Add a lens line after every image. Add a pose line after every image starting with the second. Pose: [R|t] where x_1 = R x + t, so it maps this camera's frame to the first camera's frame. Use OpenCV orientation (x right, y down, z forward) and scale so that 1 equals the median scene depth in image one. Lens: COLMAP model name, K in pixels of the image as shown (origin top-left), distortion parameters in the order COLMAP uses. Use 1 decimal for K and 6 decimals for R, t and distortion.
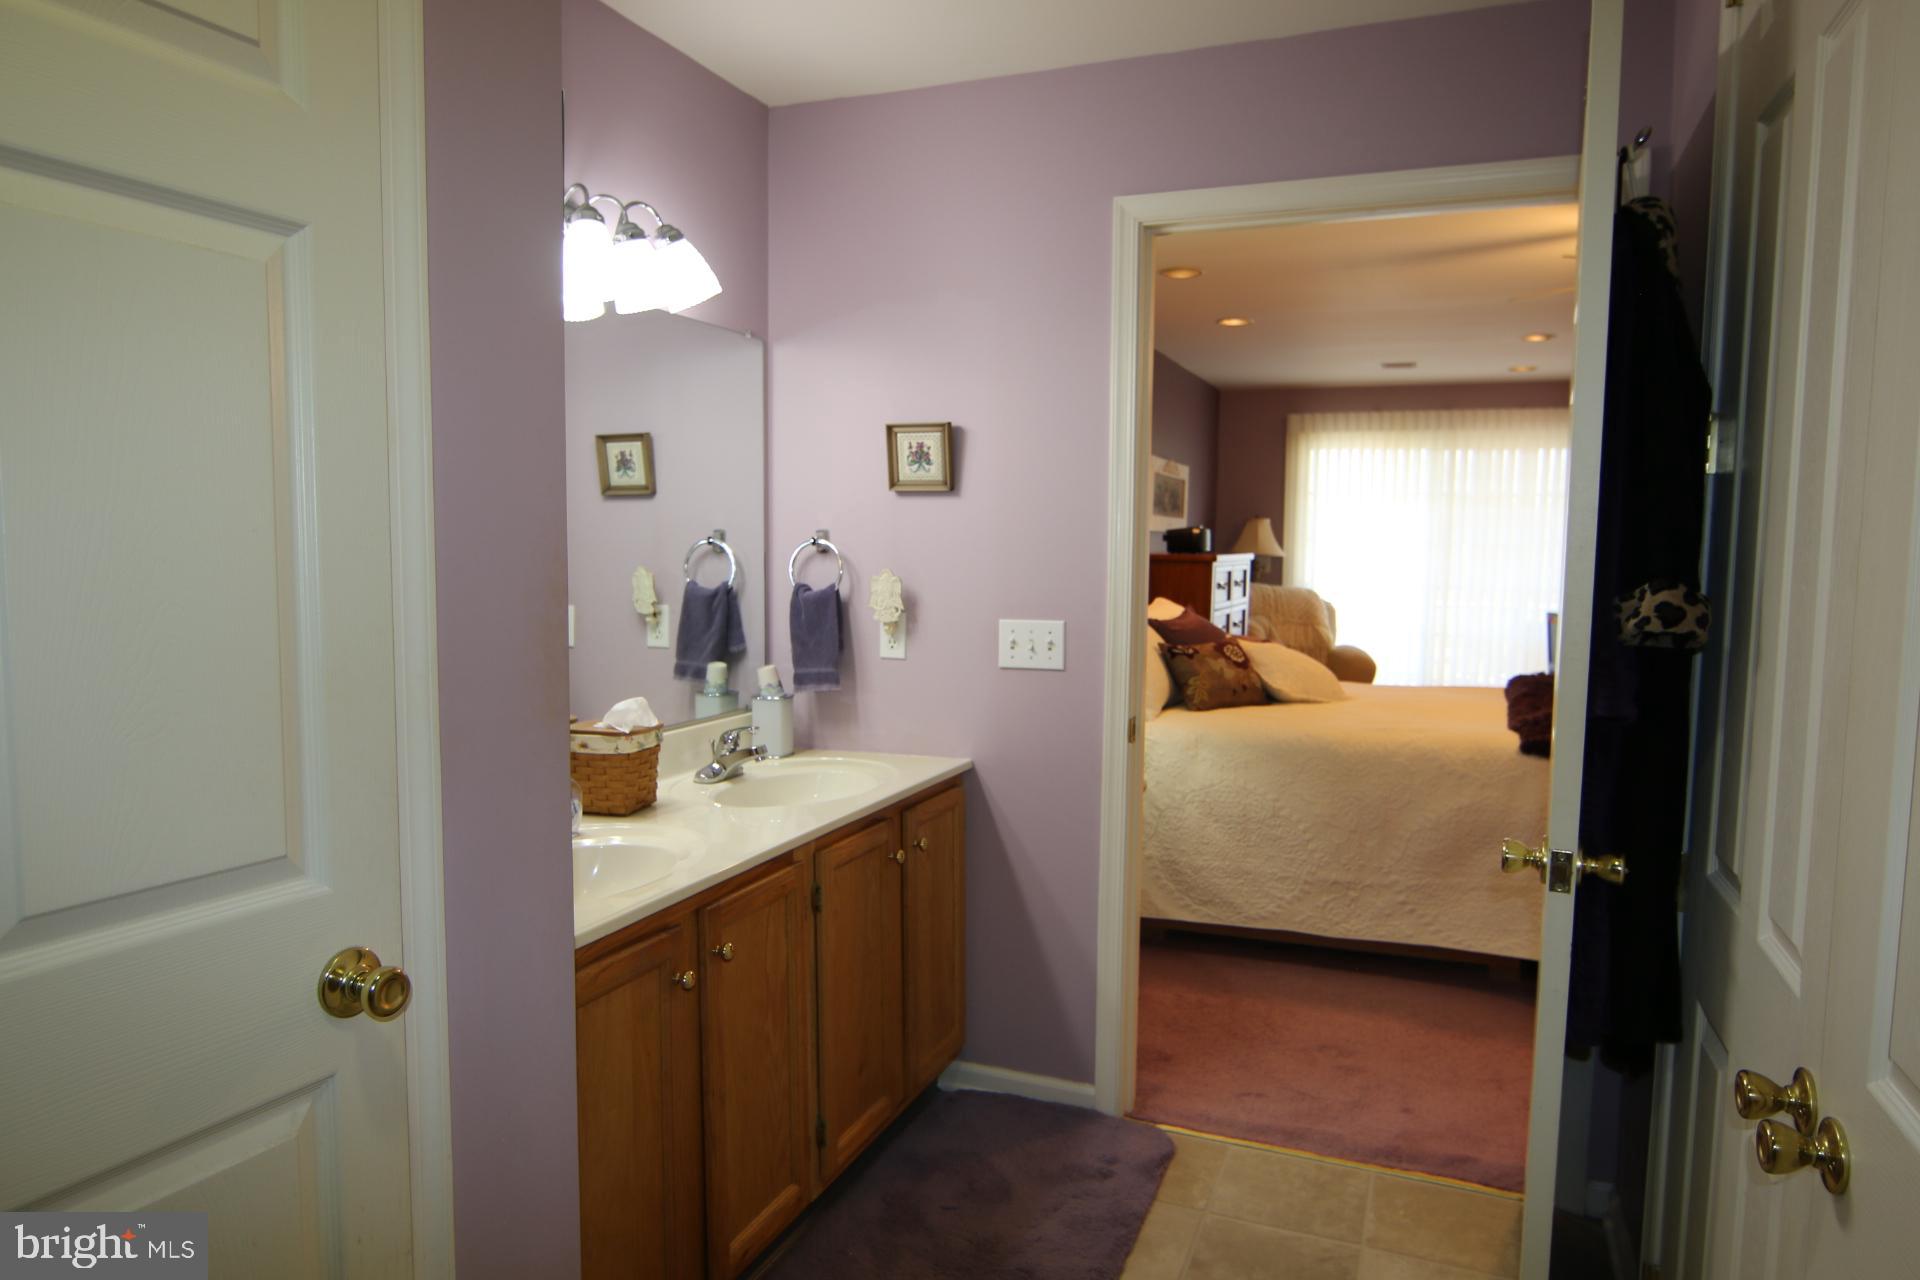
lens RADIAL K [[1213.8, 0, 967.6], [0, 1213.8, 647.2], [0, 0, 1]] dist [-0.011224, -0.002860]
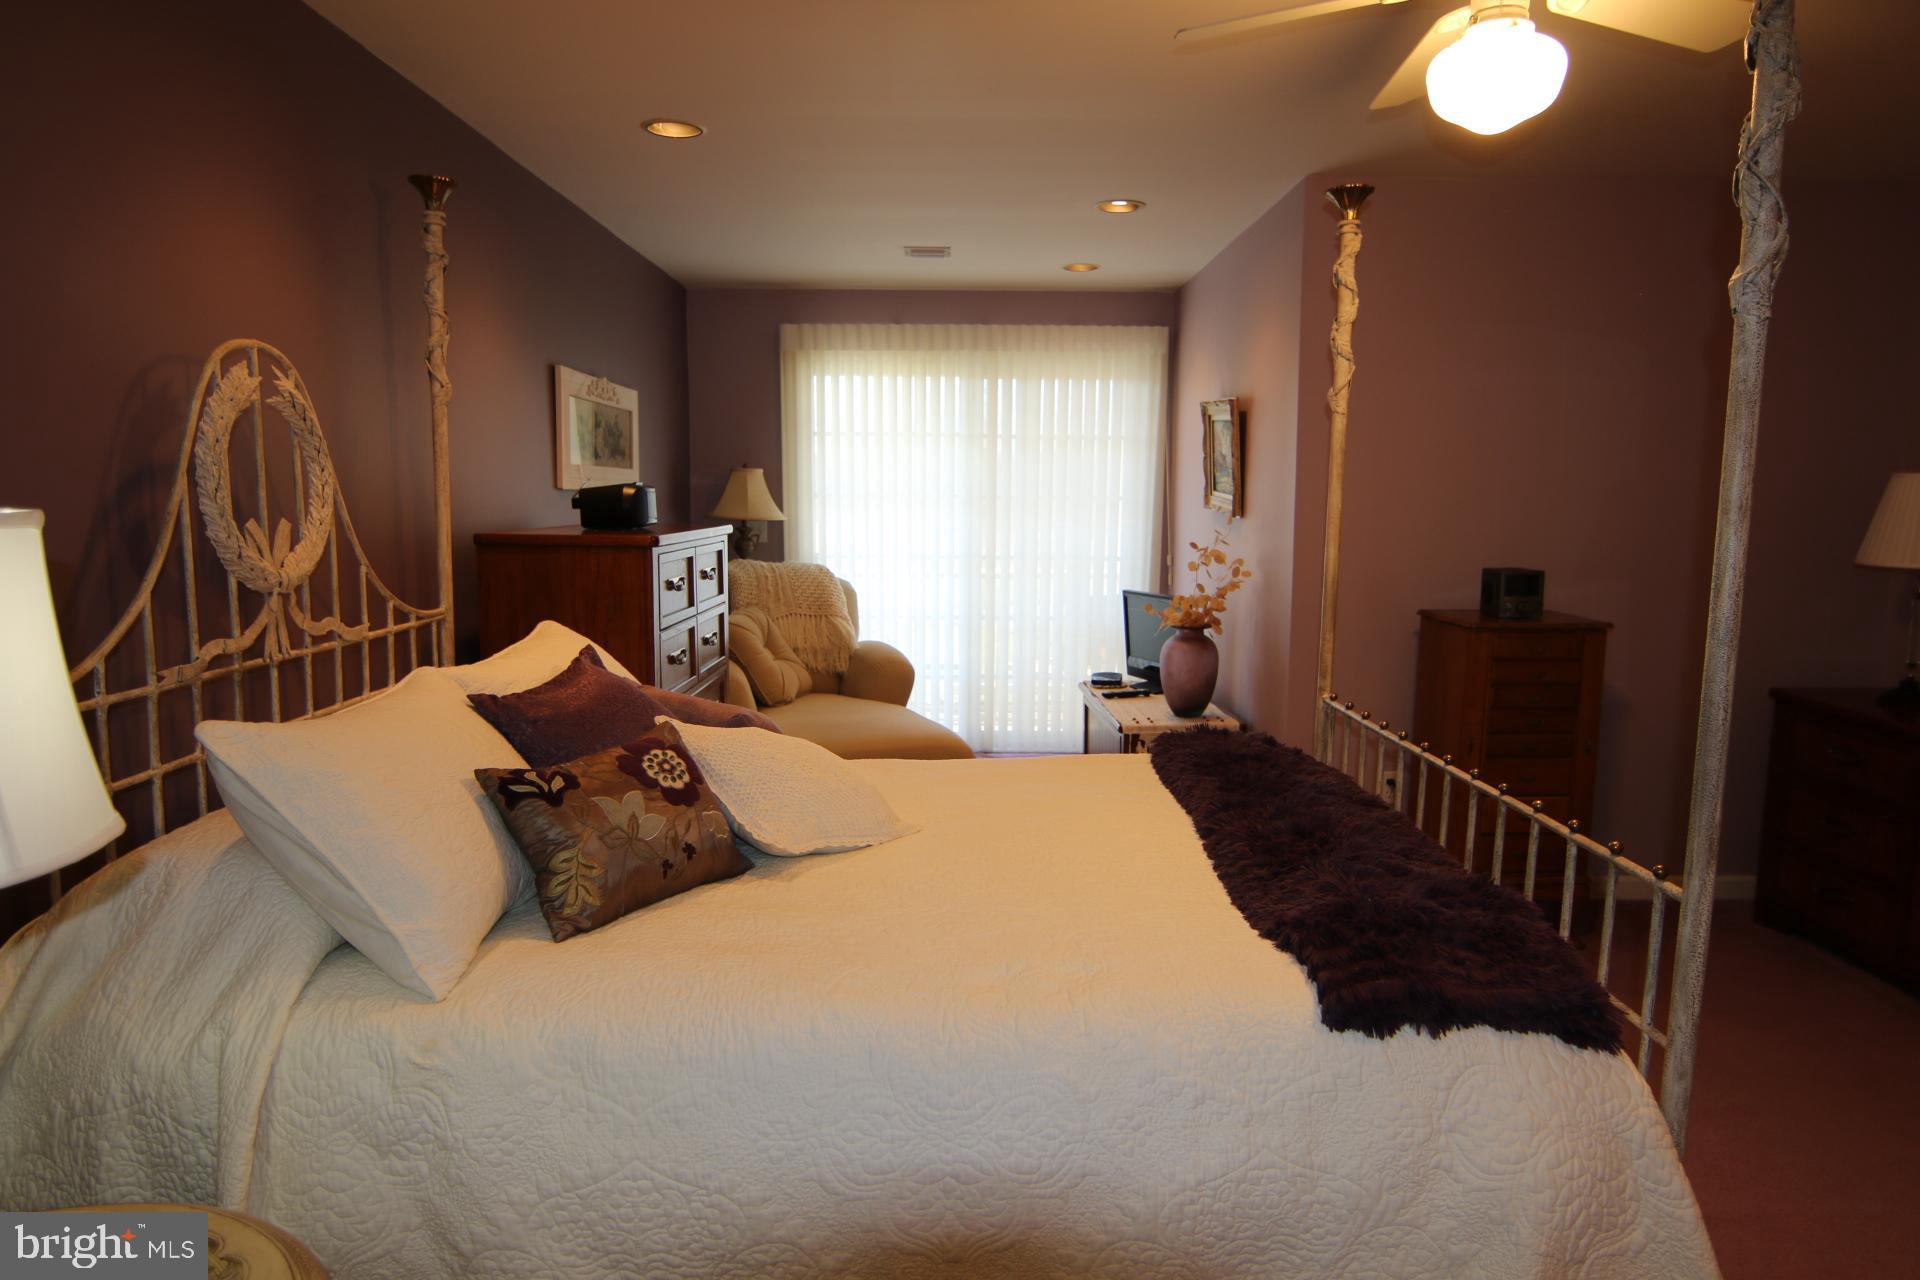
lens RADIAL K [[1213.8, 0, 968.8], [0, 1213.8, 647.9], [0, 0, 1]] dist [-0.011224, -0.002860]
pose [[0.922482, -0.059207, 0.381473, 0.108088], [0.043196, 0.997794, 0.050407, -0.040771], [-0.383616, -0.030021, 0.923005, 0.378977]]
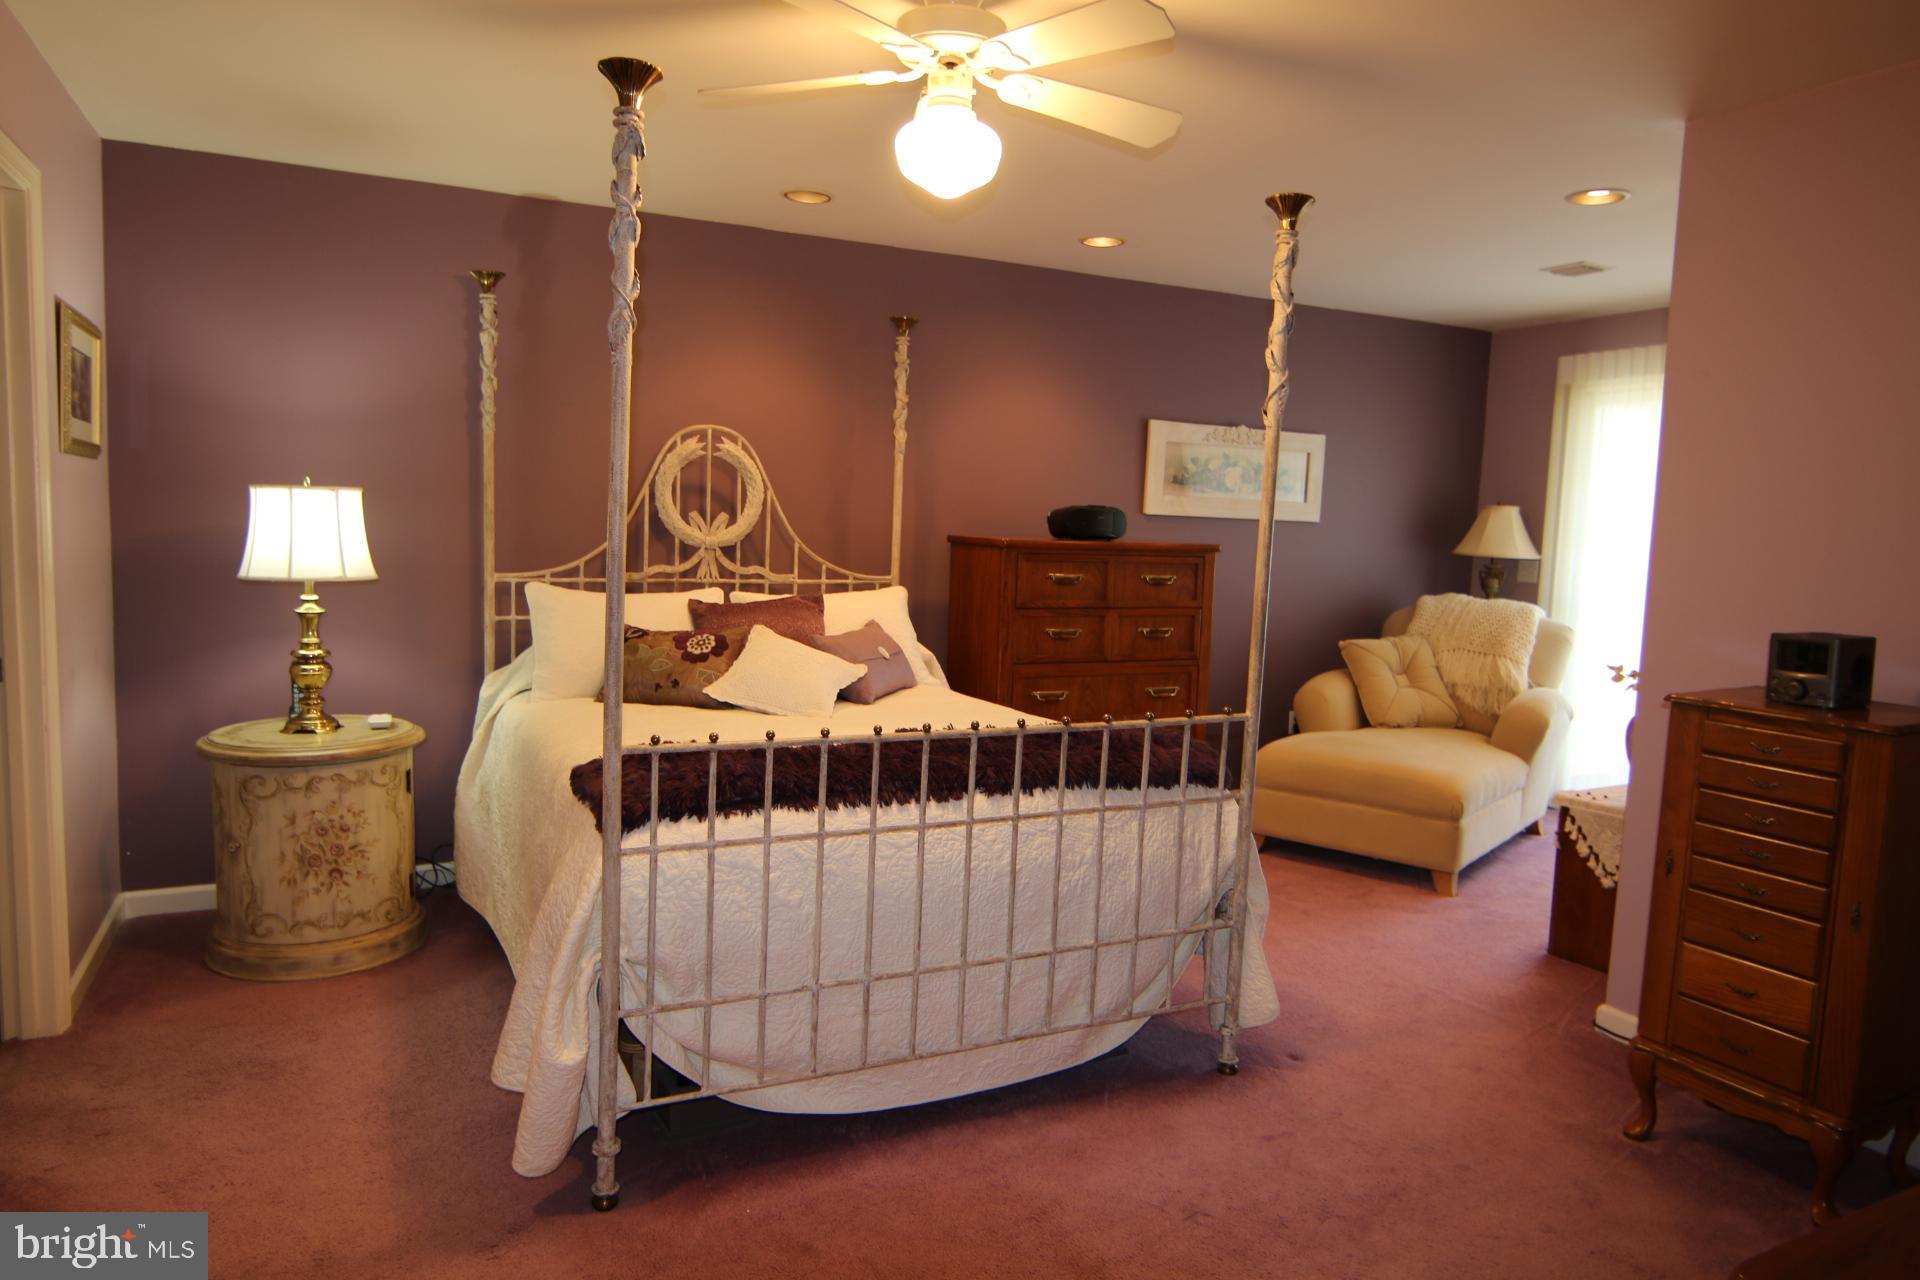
lens RADIAL K [[1213.8, 0, 953.9], [0, 1213.8, 637.1], [0, 0, 1]] dist [-0.011224, -0.002860]
pose [[0.749429, 0.075676, -0.657746, 0.635616], [-0.082383, 0.996384, 0.020771, -0.022159], [0.656939, 0.038620, 0.752954, 0.338670]]
